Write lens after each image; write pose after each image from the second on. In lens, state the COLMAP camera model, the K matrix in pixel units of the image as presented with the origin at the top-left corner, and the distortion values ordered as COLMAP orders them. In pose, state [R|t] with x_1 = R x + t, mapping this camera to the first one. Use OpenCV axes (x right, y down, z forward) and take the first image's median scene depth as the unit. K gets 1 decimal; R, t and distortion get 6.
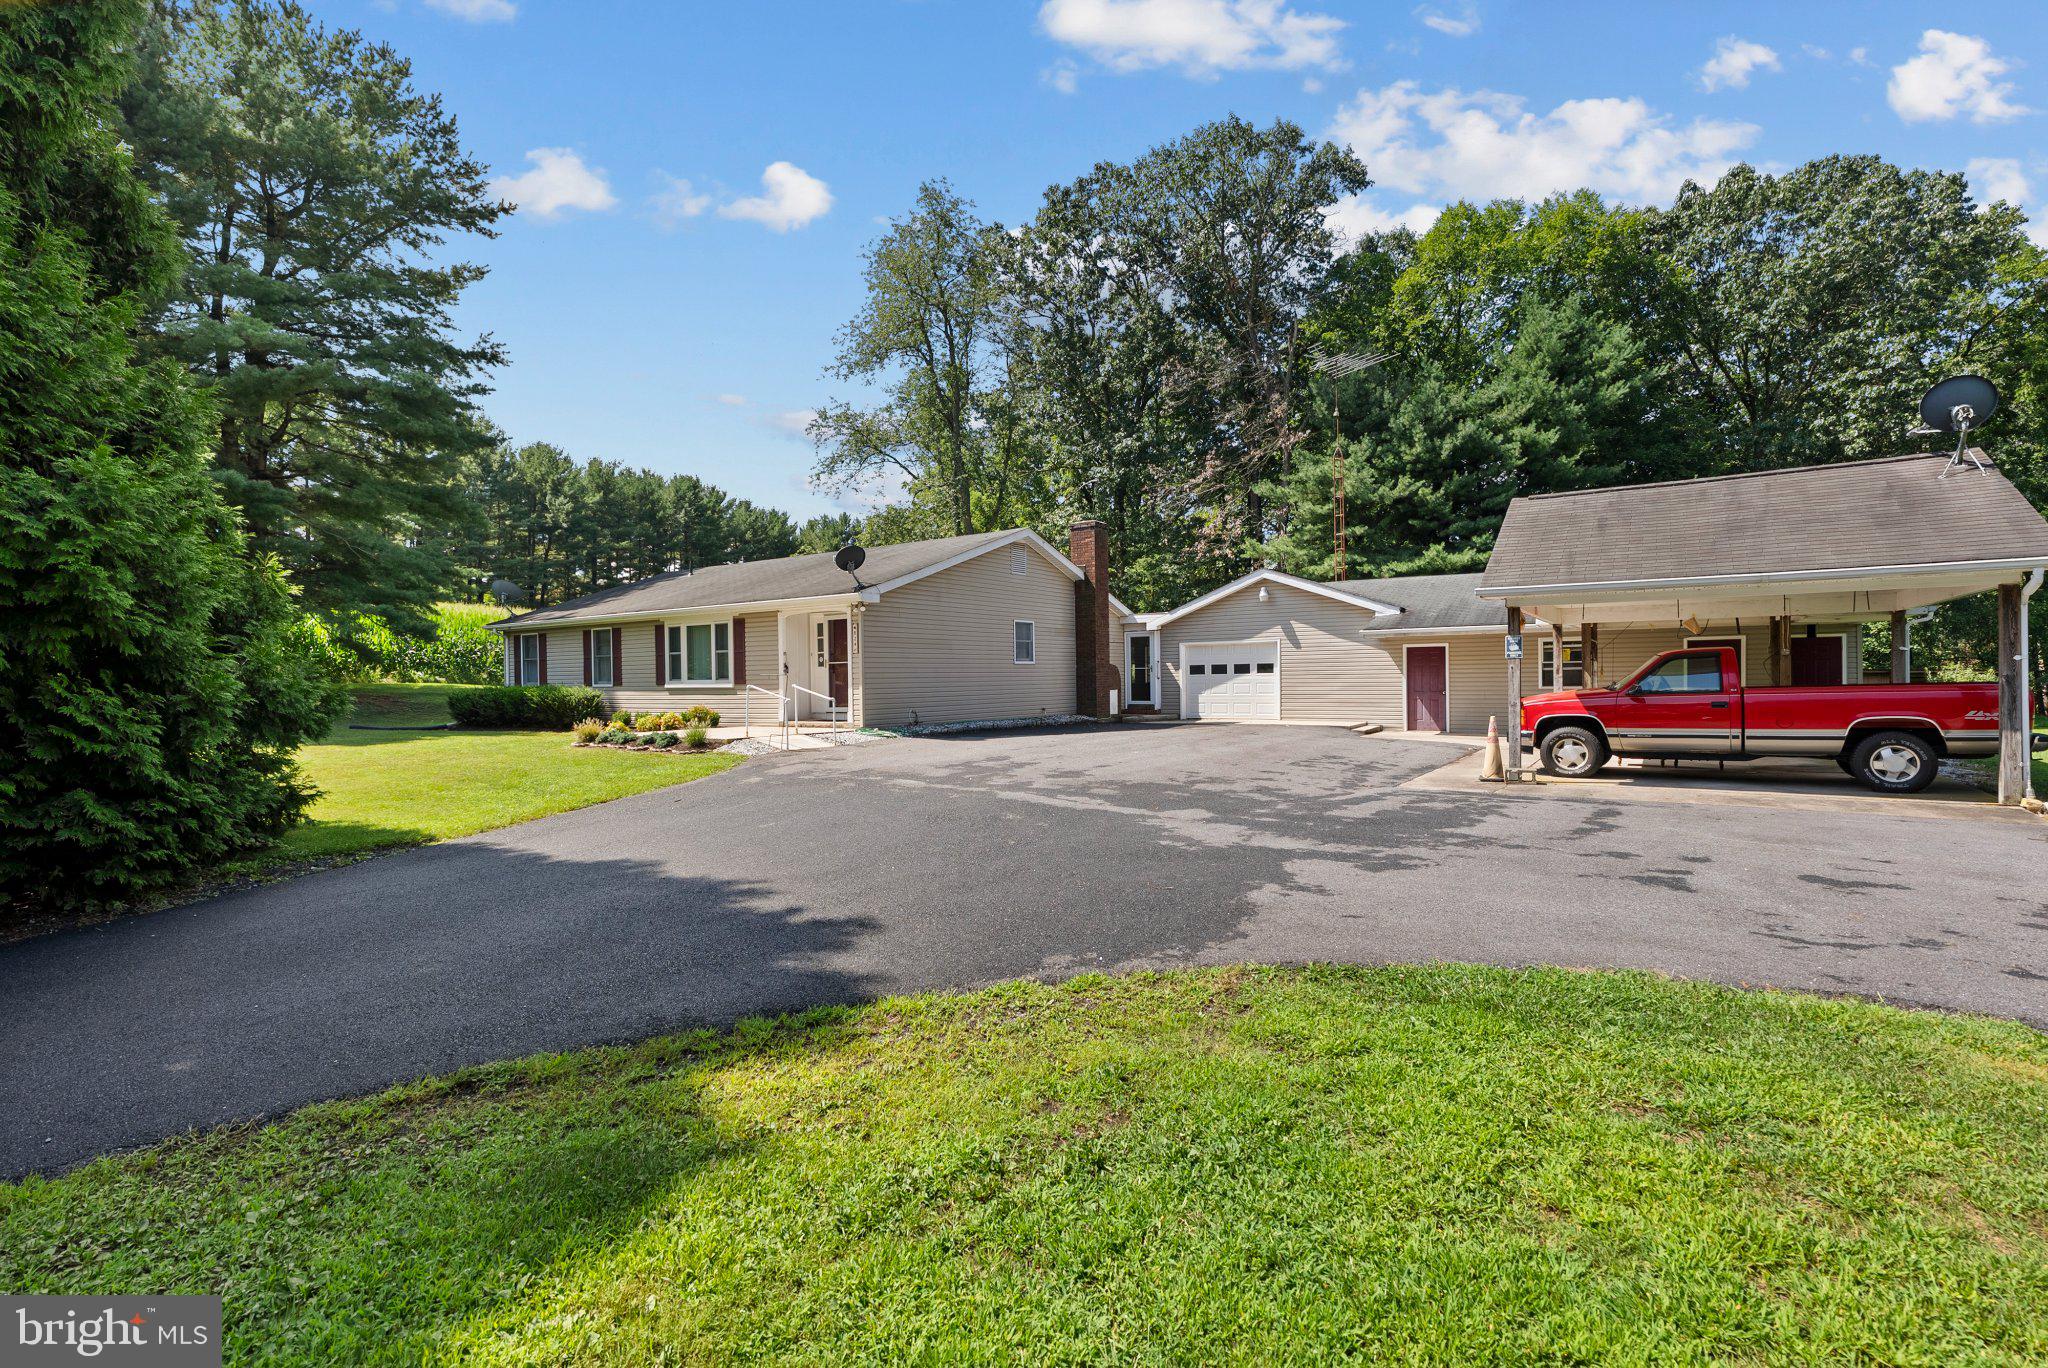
lens RADIAL K [[951.4, 0, 1026.0], [0, 951.4, 688.2], [0, 0, 1]] dist [0.000748, 0.002306]
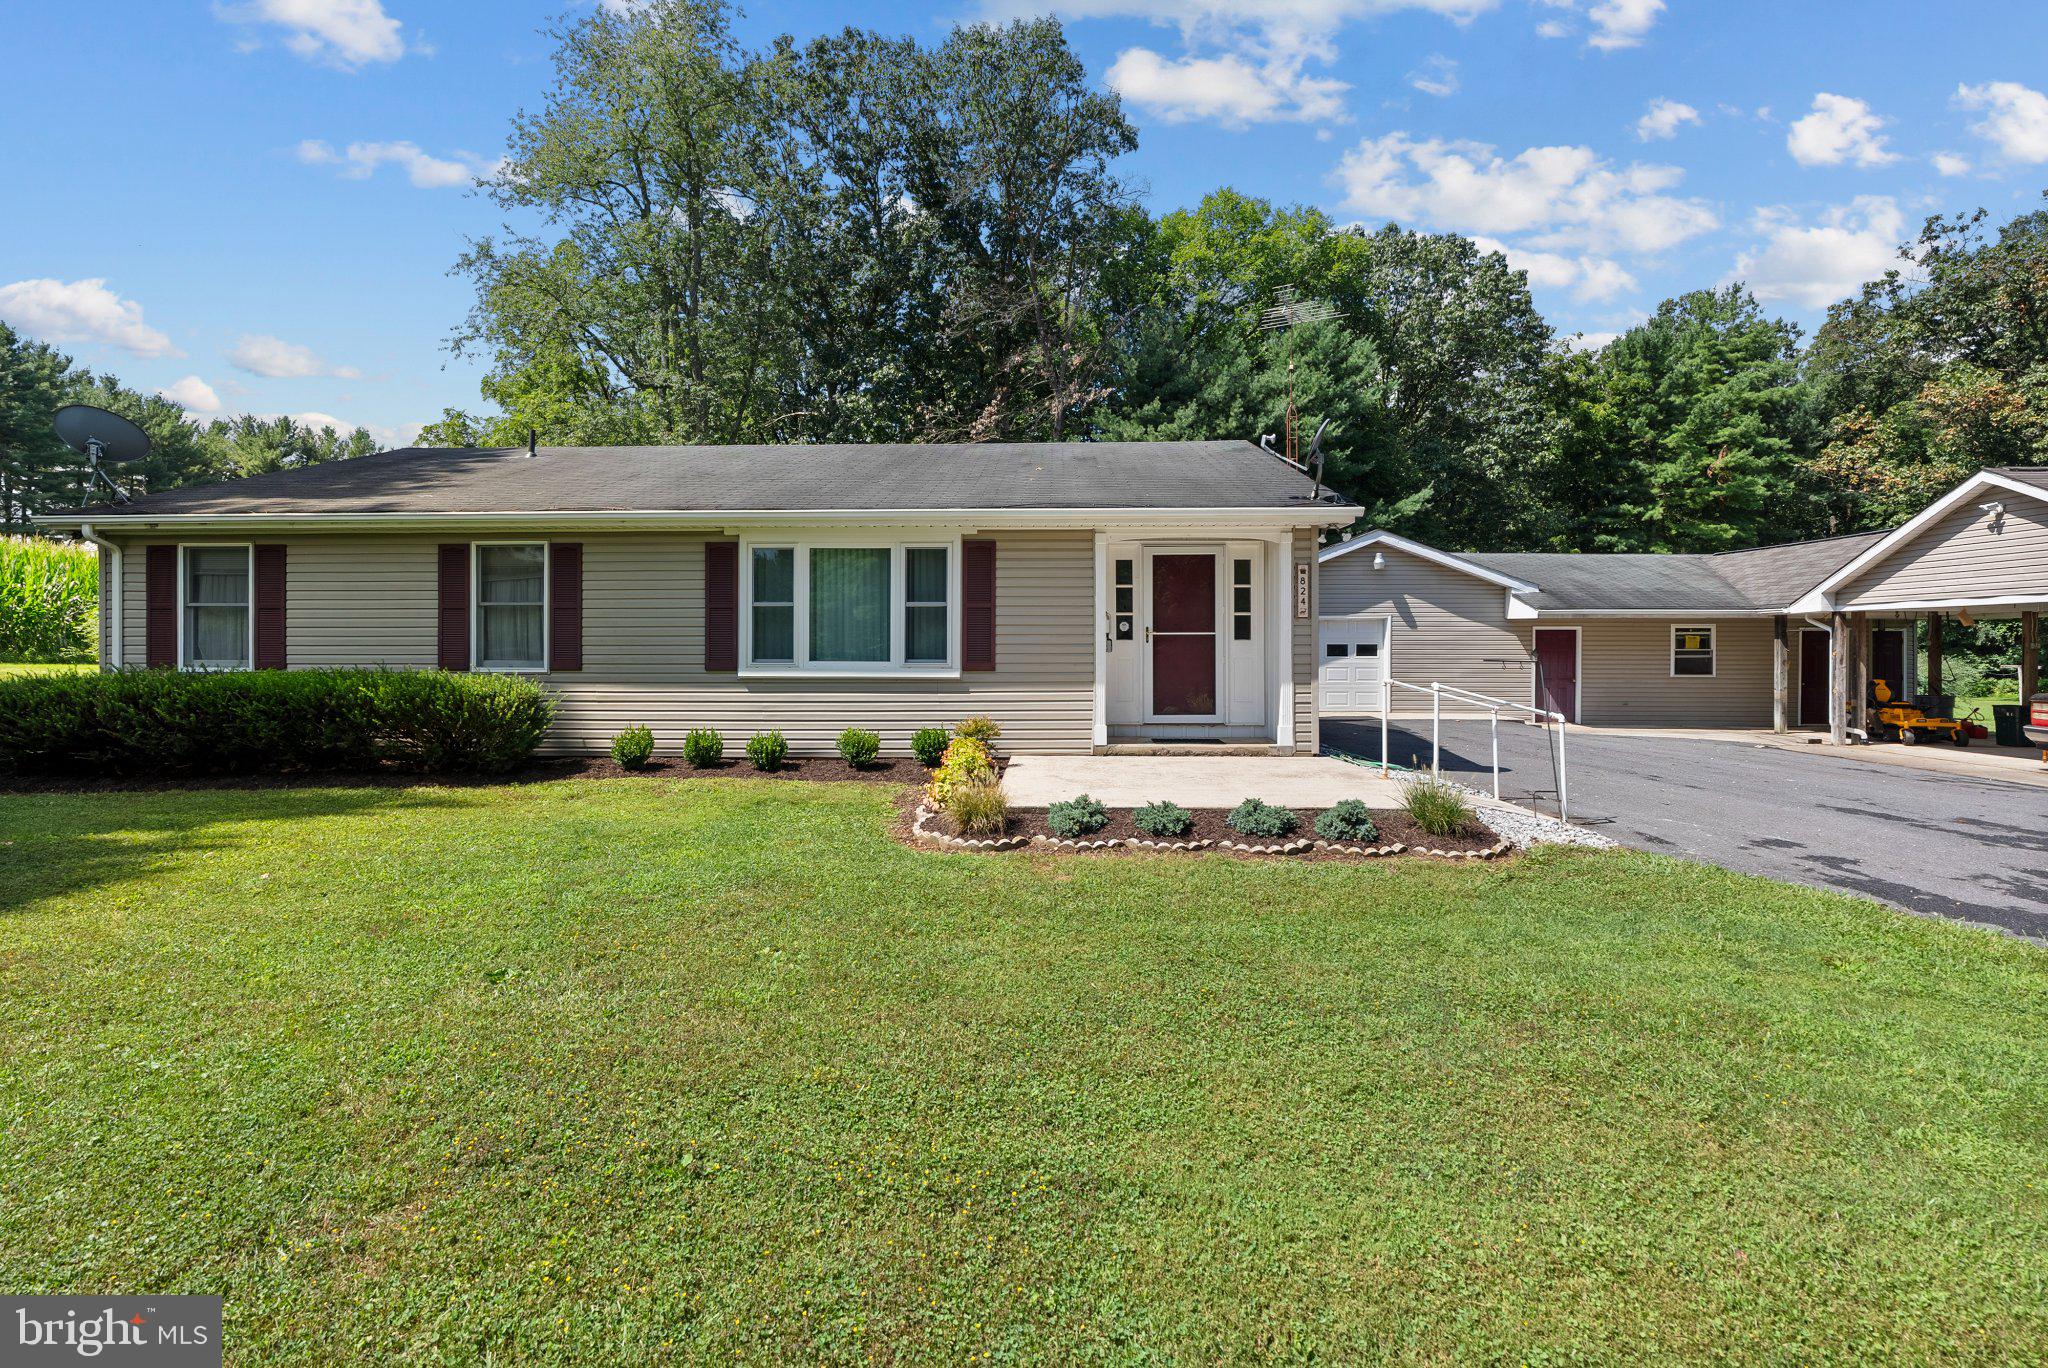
lens RADIAL K [[951.4, 0, 1011.4], [0, 951.4, 642.1], [0, 0, 1]] dist [0.000748, 0.002306]
pose [[0.850481, 0.018172, 0.525692, -0.429805], [-0.007374, 0.999717, -0.022627, -0.006573], [-0.525954, 0.015367, 0.850374, 0.438387]]
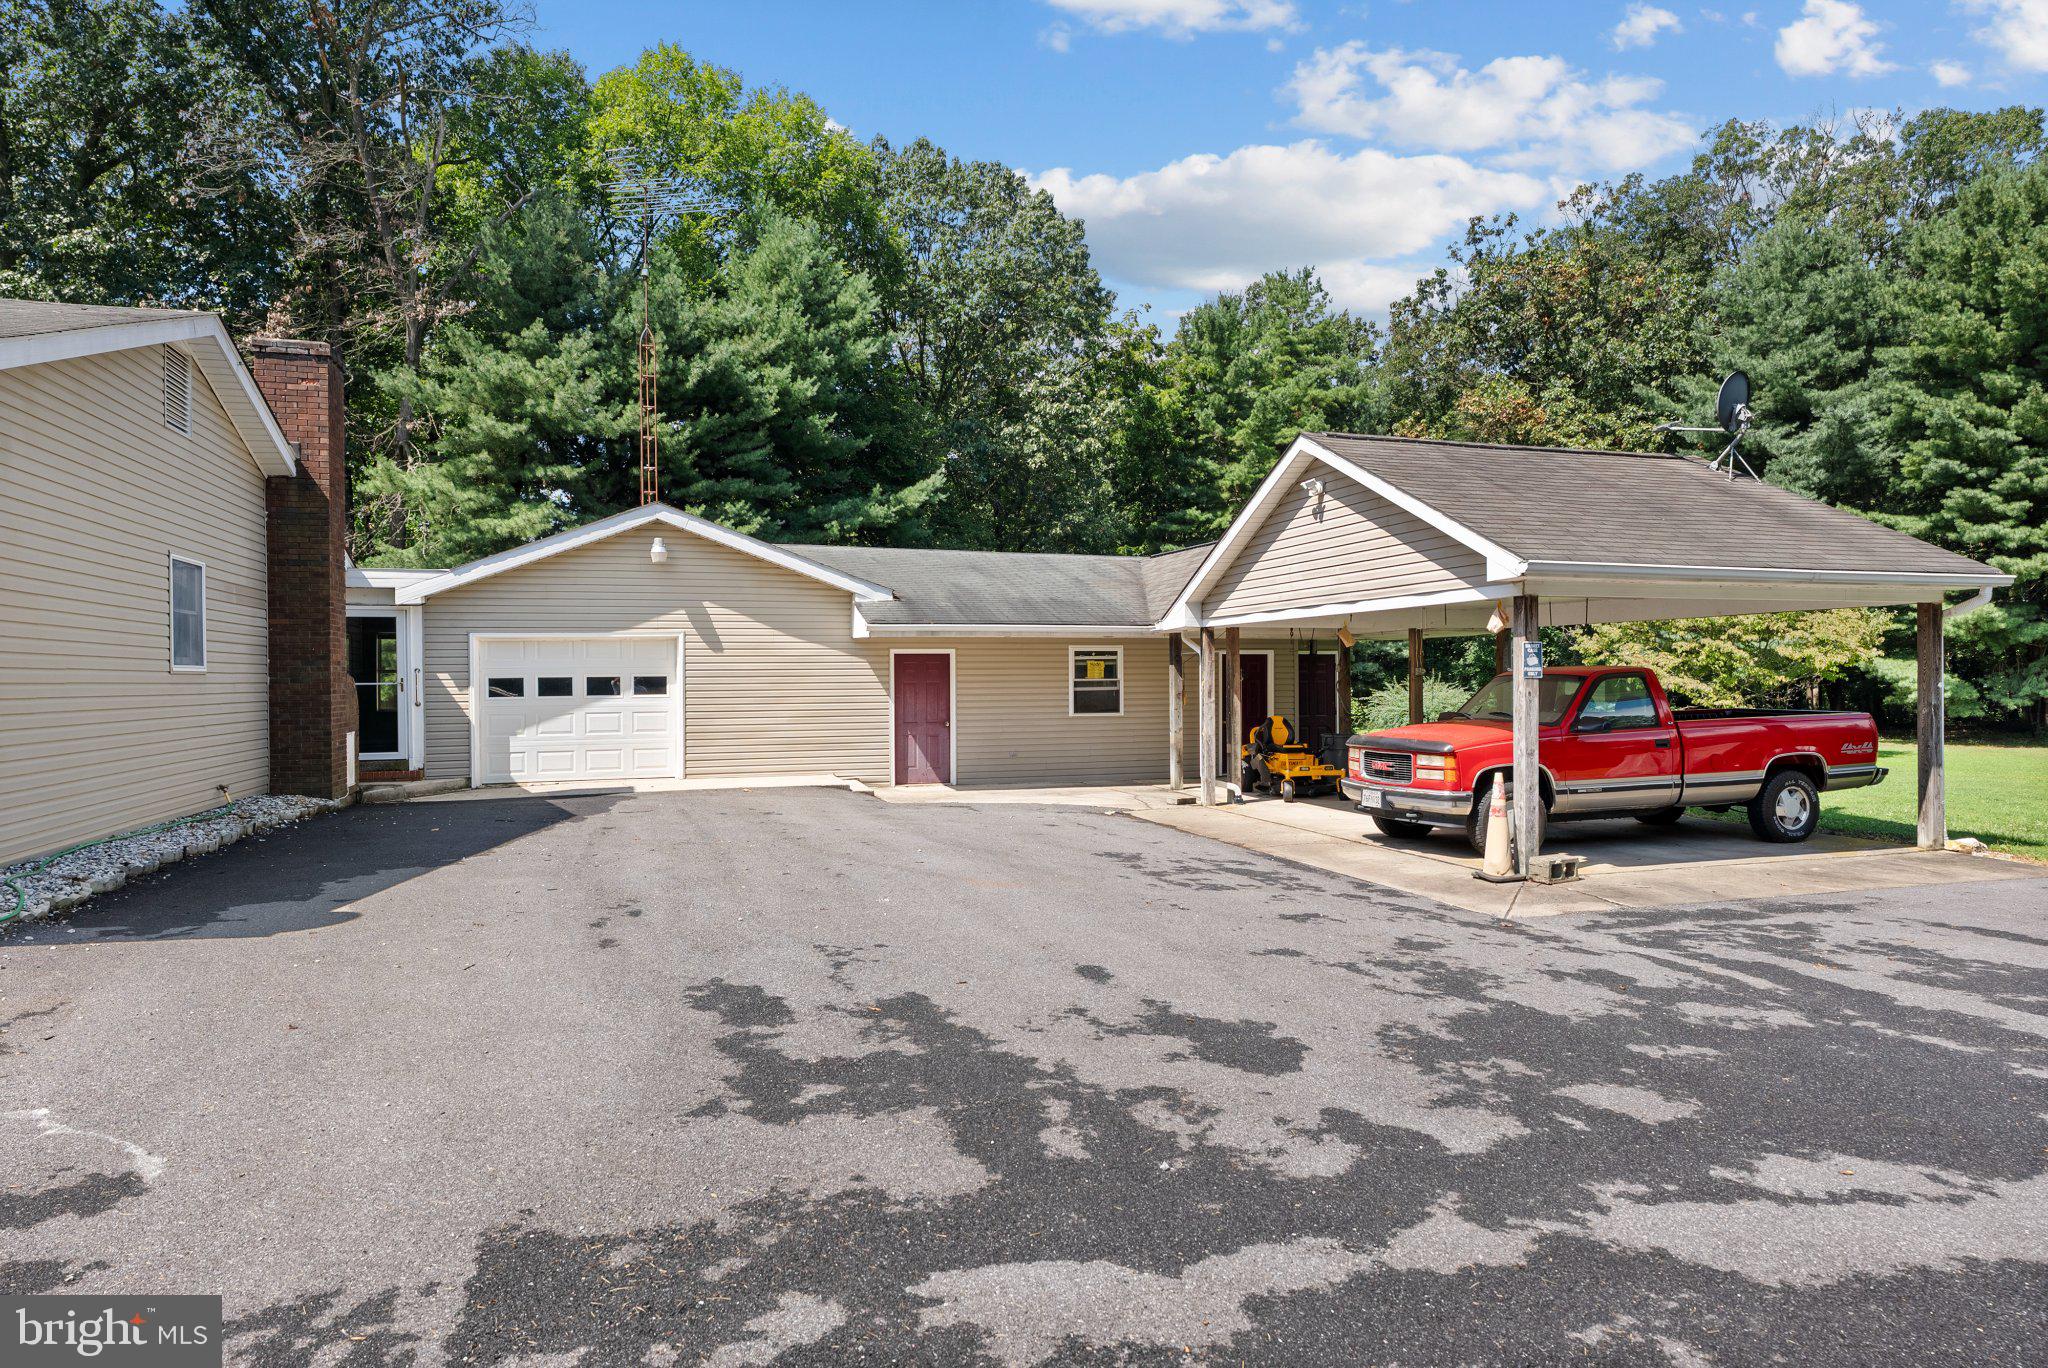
lens RADIAL K [[1181.6, 0, 1019.1], [0, 1181.6, 677.6], [0, 0, 1]] dist [0.001624, -0.000519]
pose [[0.617021, 0.008867, 0.786897, -0.145891], [0.009916, 0.999770, -0.019041, -0.009998], [-0.786884, 0.019551, 0.616791, 0.397056]]
